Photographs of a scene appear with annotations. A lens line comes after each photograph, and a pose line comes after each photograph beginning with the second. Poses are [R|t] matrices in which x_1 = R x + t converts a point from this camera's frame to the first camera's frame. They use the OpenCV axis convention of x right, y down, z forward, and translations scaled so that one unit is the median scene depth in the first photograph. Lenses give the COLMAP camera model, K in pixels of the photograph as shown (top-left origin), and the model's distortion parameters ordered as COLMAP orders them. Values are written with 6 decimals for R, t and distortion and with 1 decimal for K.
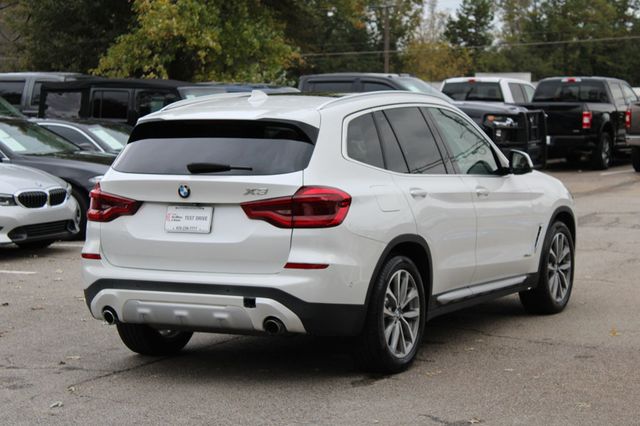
lens RADIAL K [[1582.0, 0, 320.3], [0, 1582.0, 212.5], [0, 0, 1]] dist [0.006303, 0.000000]
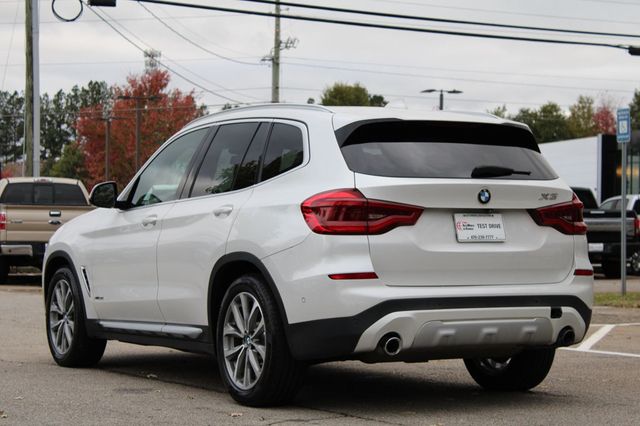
lens RADIAL K [[1582.0, 0, 319.3], [0, 1582.0, 213.4], [0, 0, 1]] dist [0.006303, 0.000000]
pose [[0.550585, 0.020254, 0.834533, -0.897728], [0.055838, 0.996573, -0.061026, 0.046721], [-0.832909, 0.080199, 0.547567, 0.582652]]
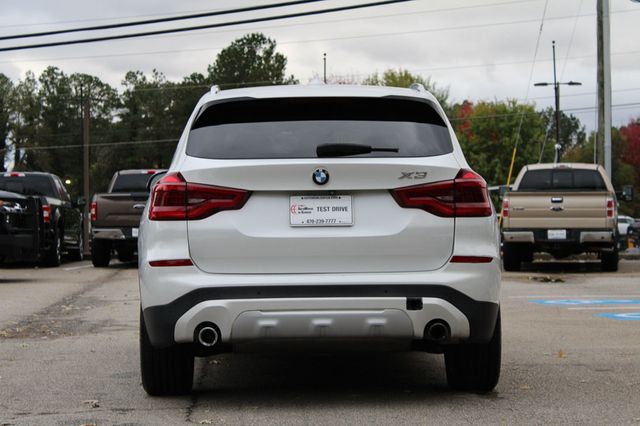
lens RADIAL K [[1582.0, 0, 320.4], [0, 1582.0, 214.4], [0, 0, 1]] dist [0.006303, 0.000000]
pose [[0.878358, 0.002734, 0.477995, -0.488357], [0.037965, 0.996426, -0.075462, 0.070041], [-0.476493, 0.084430, 0.875115, 0.266676]]
